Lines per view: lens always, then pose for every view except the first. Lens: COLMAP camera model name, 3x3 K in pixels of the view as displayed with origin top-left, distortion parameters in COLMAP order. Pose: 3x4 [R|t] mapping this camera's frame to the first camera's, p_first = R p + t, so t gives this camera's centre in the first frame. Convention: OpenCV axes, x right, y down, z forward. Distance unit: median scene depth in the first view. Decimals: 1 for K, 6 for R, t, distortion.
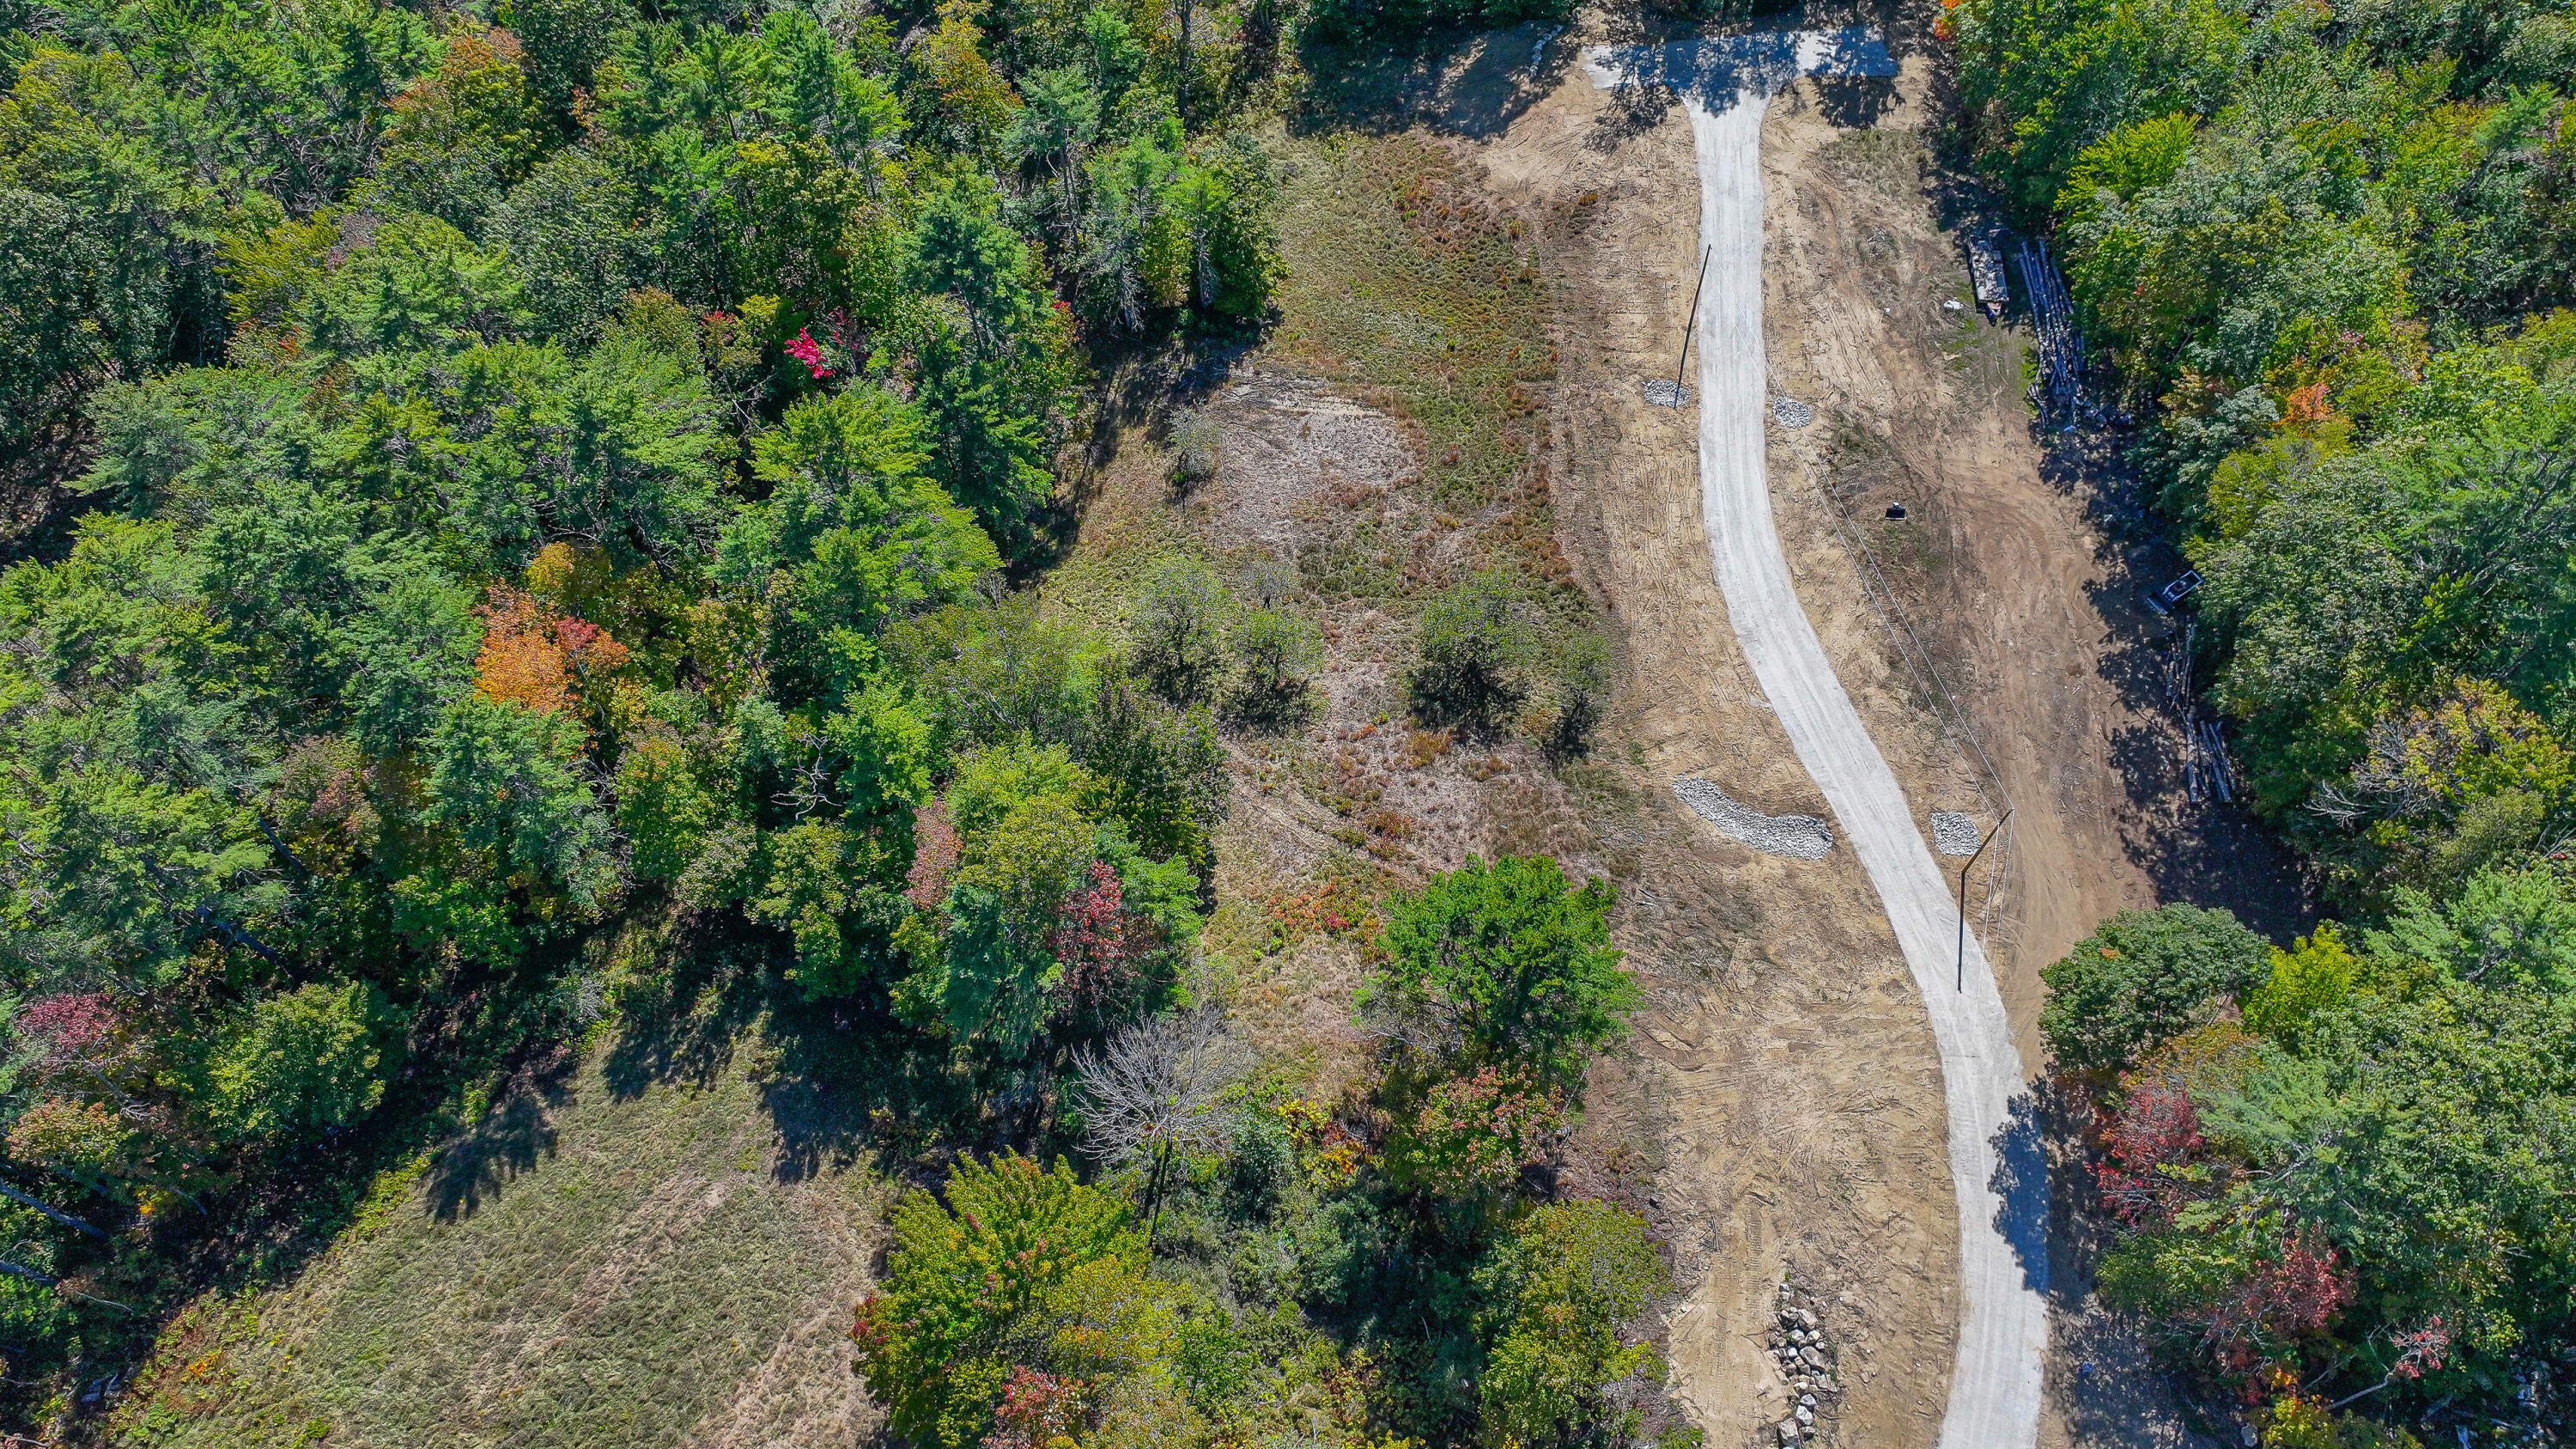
lens RADIAL K [[1817.4, 0, 1302.5], [0, 1817.4, 729.3], [0, 0, 1]] dist [-0.001691, 0.019546]
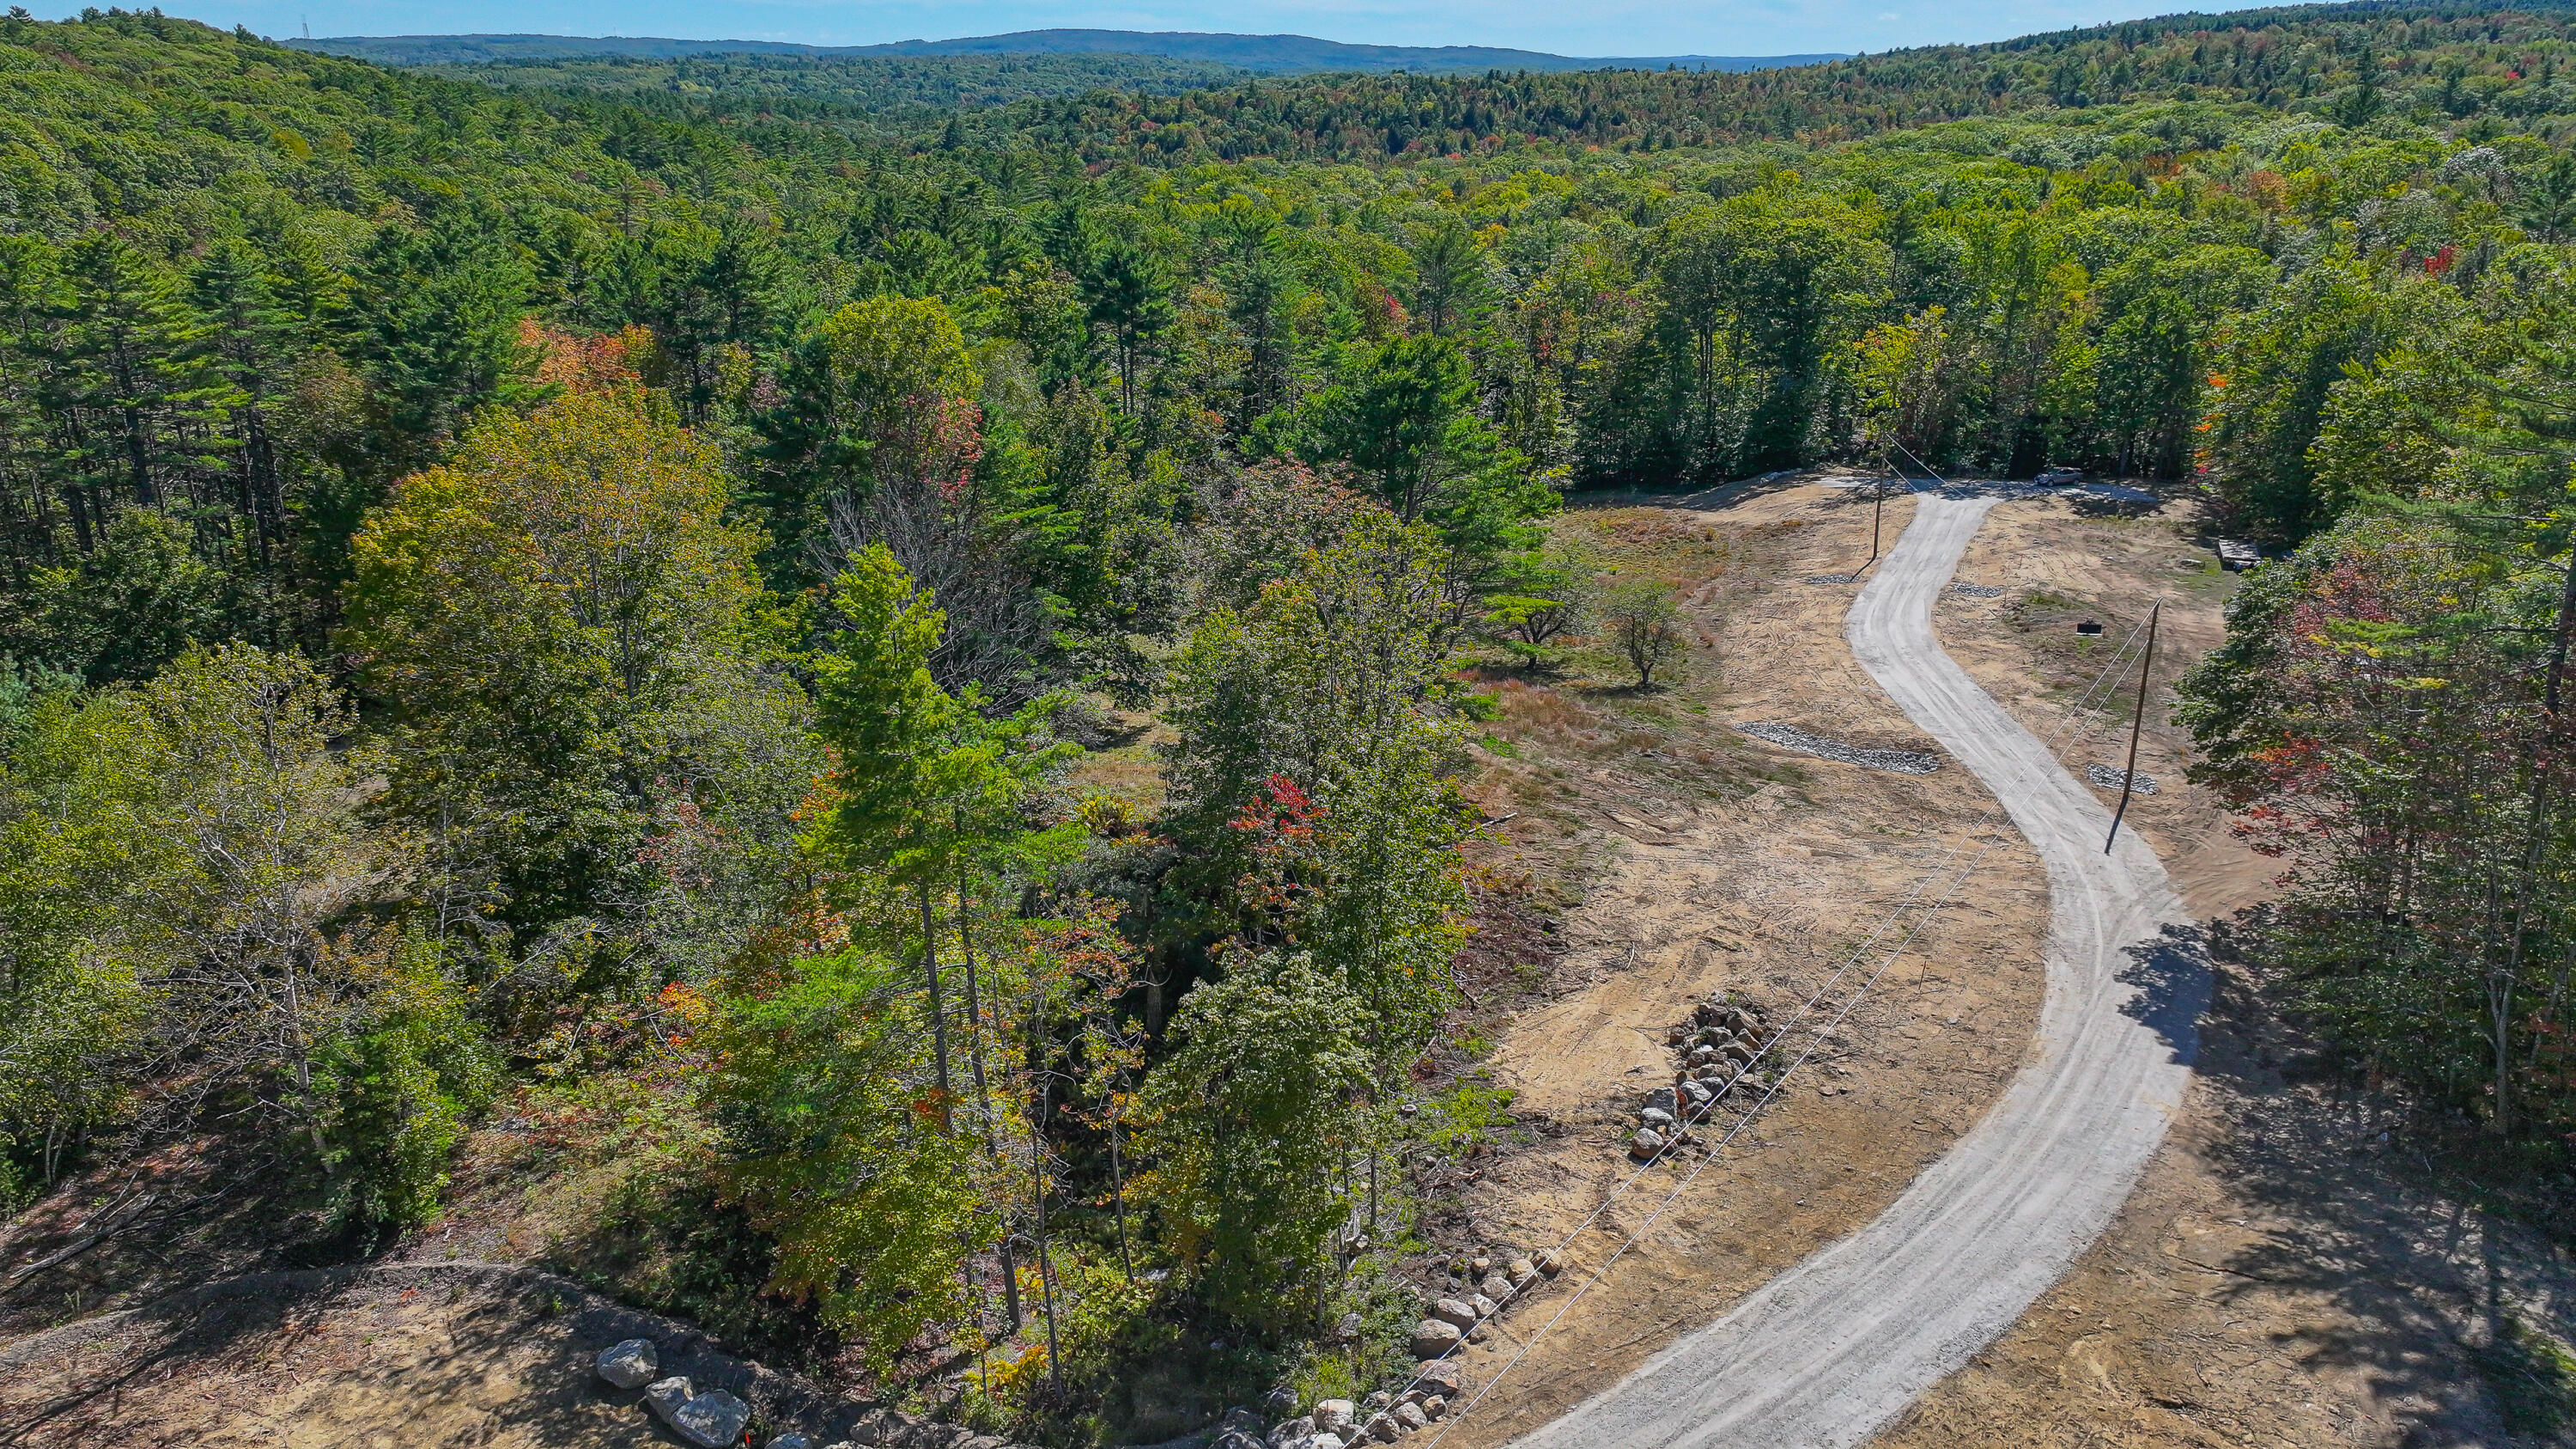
lens RADIAL K [[1817.4, 0, 1299.7], [0, 1817.4, 725.2], [0, 0, 1]] dist [-0.001691, 0.019546]
pose [[0.947886, 0.110592, -0.298799, 0.248389], [-0.278579, 0.742787, -0.608820, 0.528362], [0.154613, 0.660331, 0.734886, 0.388881]]
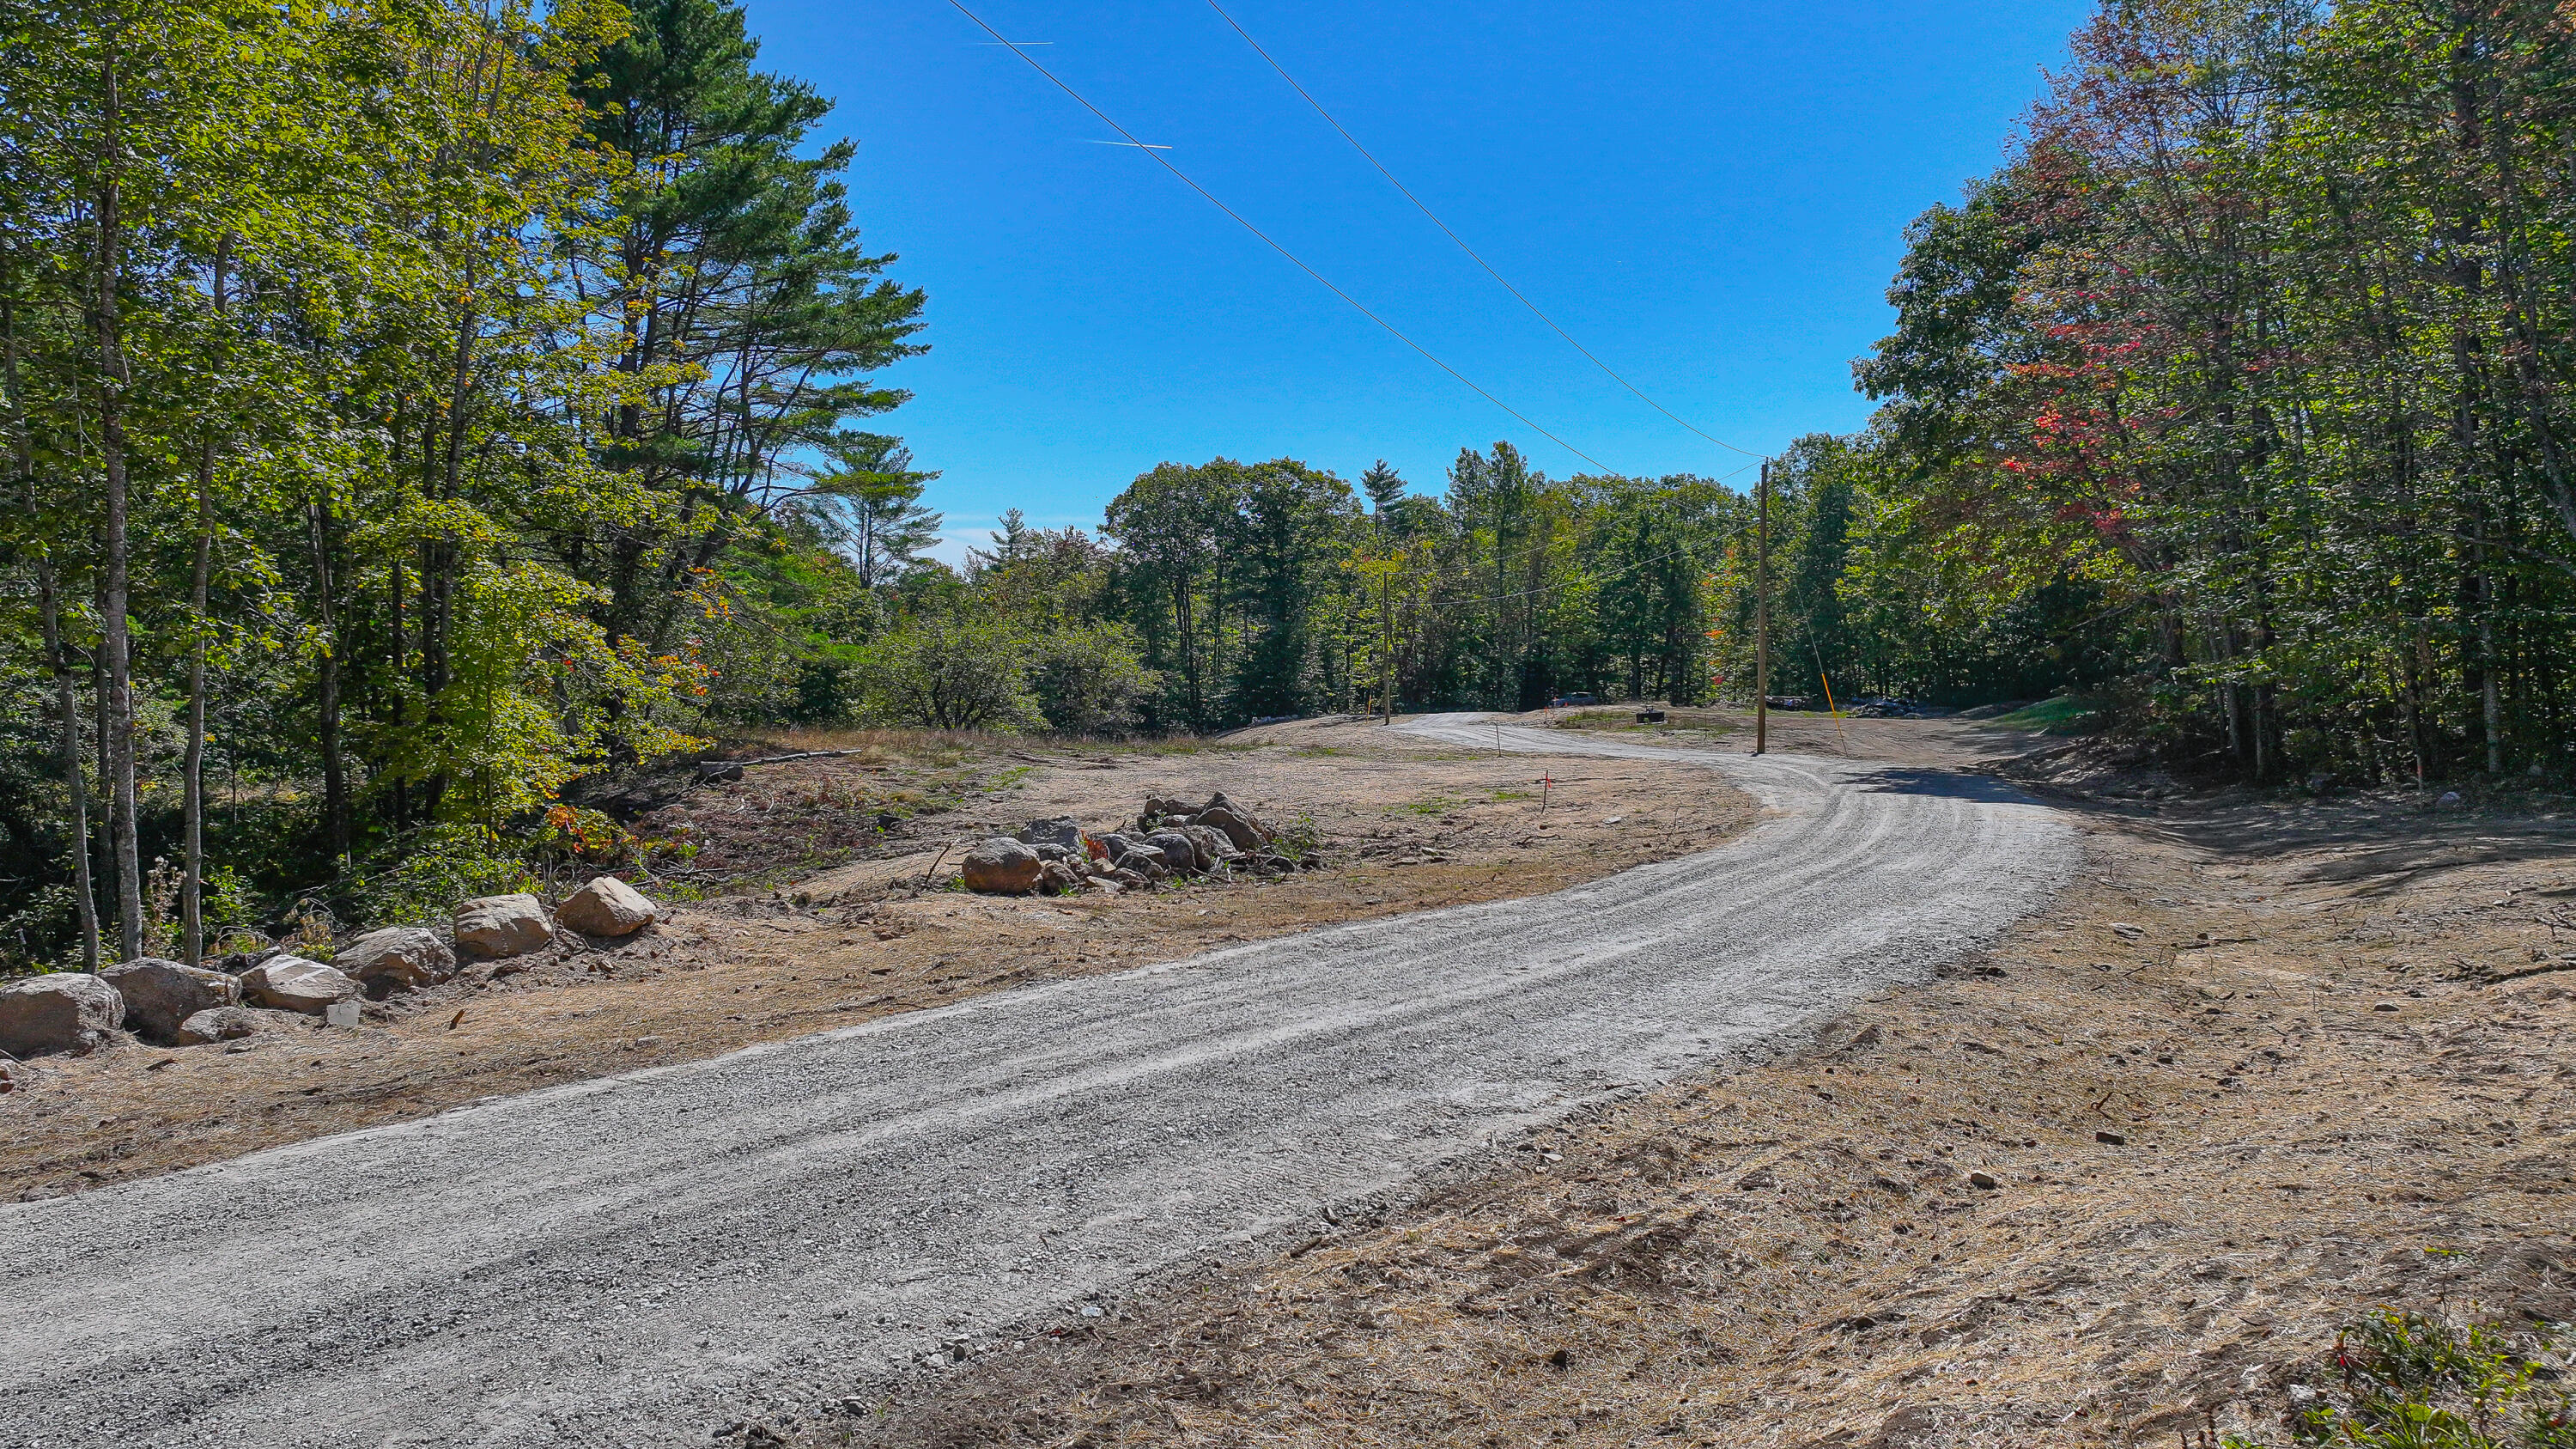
lens RADIAL K [[1817.4, 0, 1288.1], [0, 1817.4, 704.8], [0, 0, 1]] dist [-0.001691, 0.019546]
pose [[0.997855, 0.007189, -0.065070, 0.247889], [-0.058941, 0.531236, -0.845171, 0.457069], [0.028491, 0.847194, 0.530520, 0.670097]]
